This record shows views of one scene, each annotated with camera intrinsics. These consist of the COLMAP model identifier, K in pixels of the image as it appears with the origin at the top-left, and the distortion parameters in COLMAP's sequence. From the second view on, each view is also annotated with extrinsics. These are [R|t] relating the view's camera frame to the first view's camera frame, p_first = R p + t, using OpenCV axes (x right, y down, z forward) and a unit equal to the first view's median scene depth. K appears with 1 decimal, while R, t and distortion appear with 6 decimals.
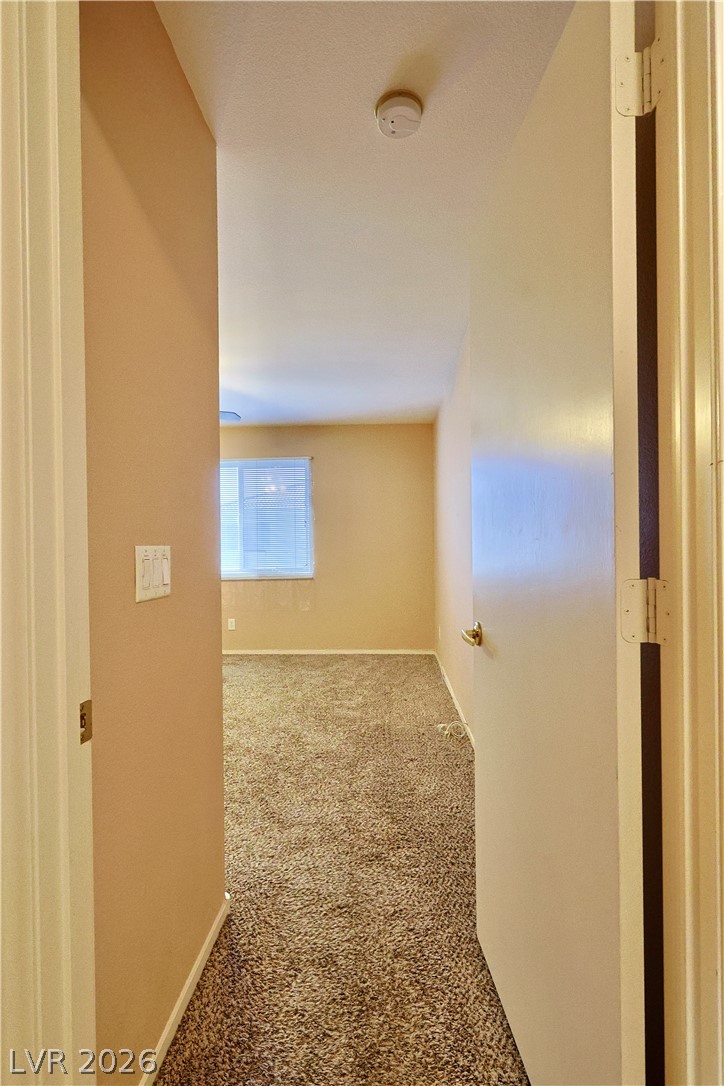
lens RADIAL K [[529.1, 0, 361.6], [0, 529.1, 544.0], [0, 0, 1]] dist [-0.004223, -0.000204]
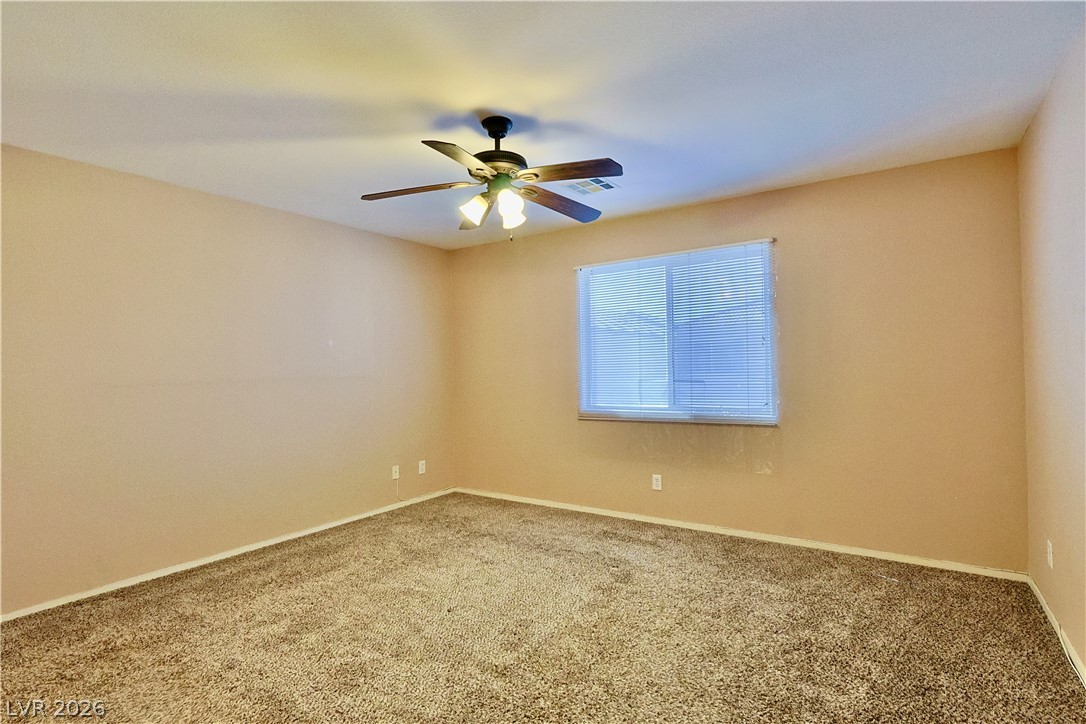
lens RADIAL K [[529.1, 0, 545.1], [0, 529.1, 362.7], [0, 0, 1]] dist [-0.004223, -0.000204]
pose [[0.854254, -0.010731, -0.519745, 0.002810], [0.010231, 0.999940, -0.003829, -0.012893], [0.519755, -0.002047, 0.854313, 0.329234]]
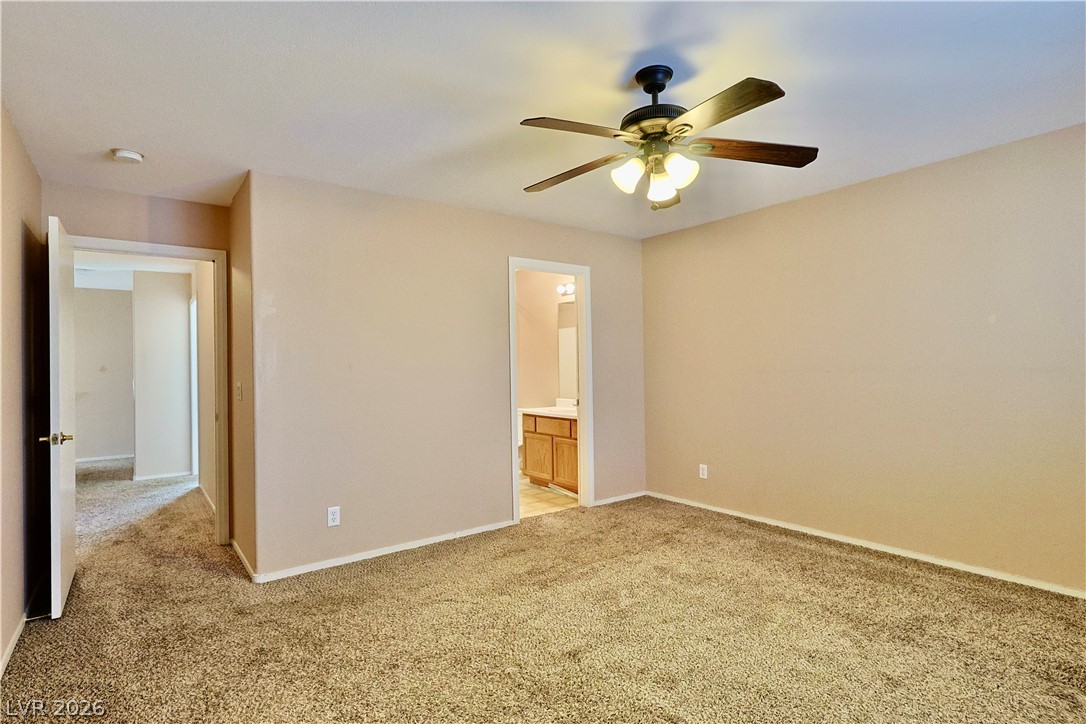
lens RADIAL K [[529.1, 0, 539.6], [0, 529.1, 358.4], [0, 0, 1]] dist [-0.004223, -0.000204]
pose [[-0.756532, 0.006814, -0.653921, 0.055027], [0.015849, 0.999843, -0.007917, -0.011677], [0.653765, -0.016353, -0.756521, 0.975814]]
